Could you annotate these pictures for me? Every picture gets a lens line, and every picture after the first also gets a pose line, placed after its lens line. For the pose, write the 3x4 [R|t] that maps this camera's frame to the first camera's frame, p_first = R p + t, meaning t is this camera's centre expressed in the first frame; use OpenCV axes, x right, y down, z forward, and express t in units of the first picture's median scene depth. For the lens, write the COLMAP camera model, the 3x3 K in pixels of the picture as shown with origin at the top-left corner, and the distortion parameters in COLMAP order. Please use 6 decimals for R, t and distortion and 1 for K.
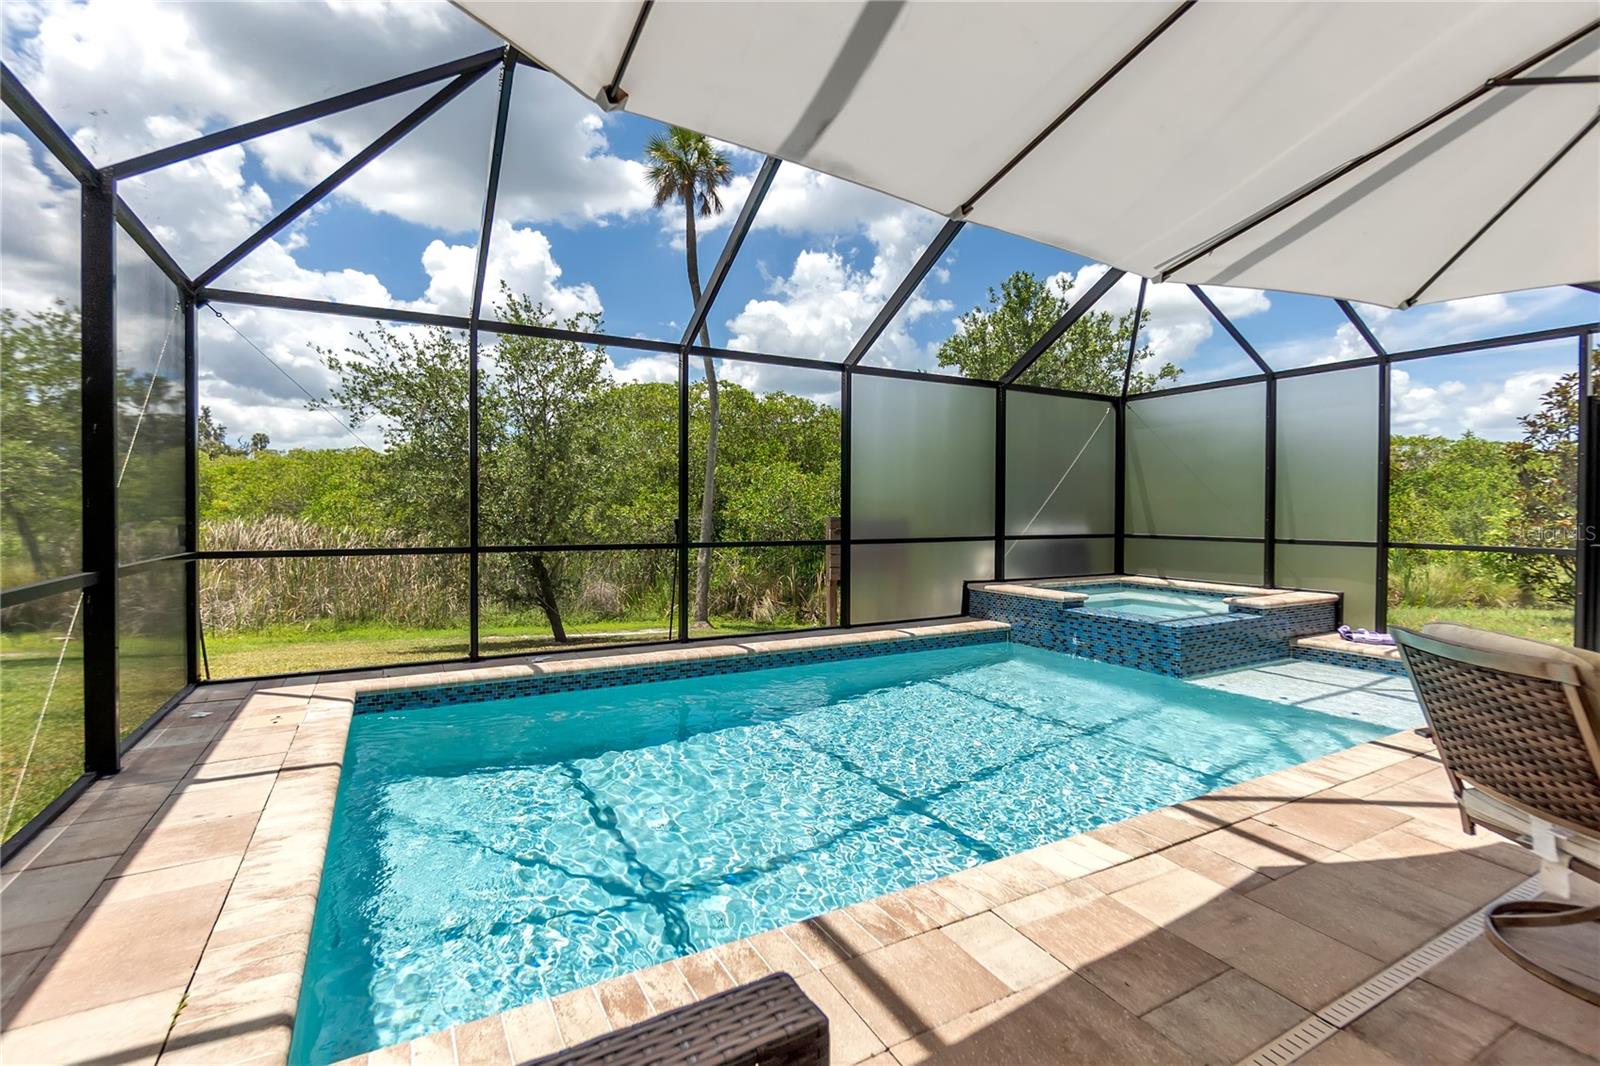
lens RADIAL K [[700.1, 0, 804.6], [0, 700.1, 524.3], [0, 0, 1]] dist [0.000316, -0.000001]
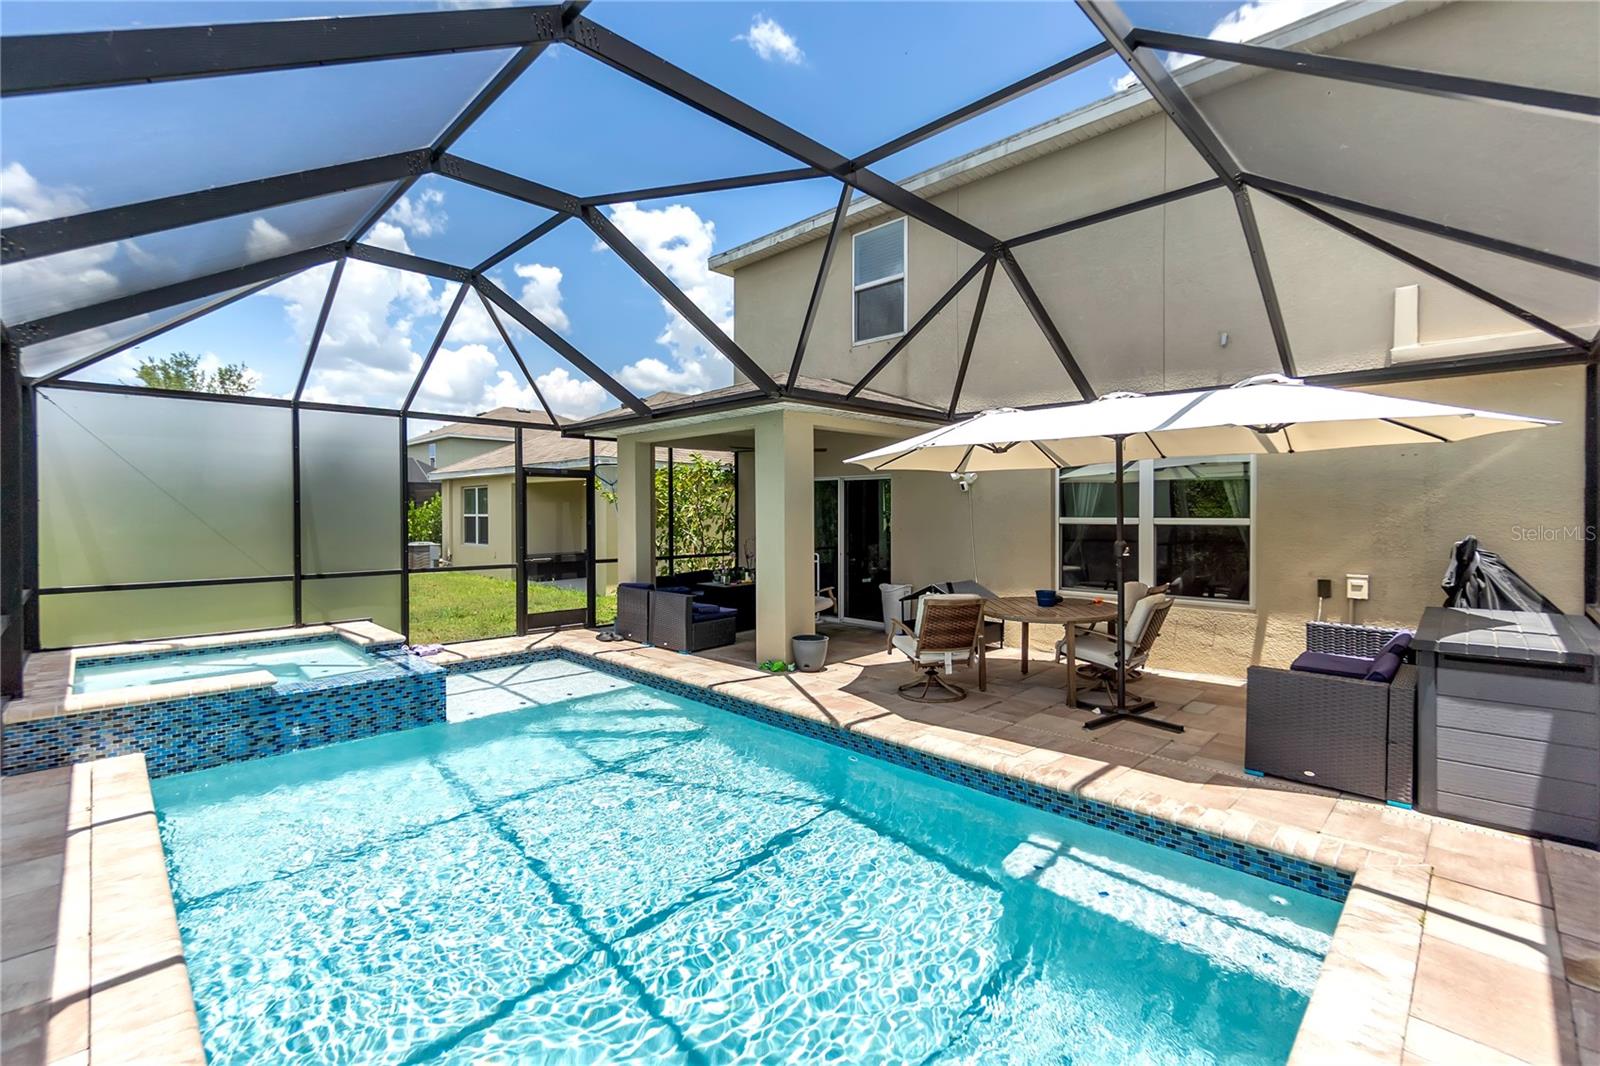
lens RADIAL K [[700.1, 0, 806.7], [0, 700.1, 526.9], [0, 0, 1]] dist [0.000316, -0.000001]
pose [[-0.287293, -0.014168, 0.957738, -0.539074], [0.015330, 0.999695, 0.019388, -0.064737], [-0.957720, 0.020252, -0.286988, 0.760301]]
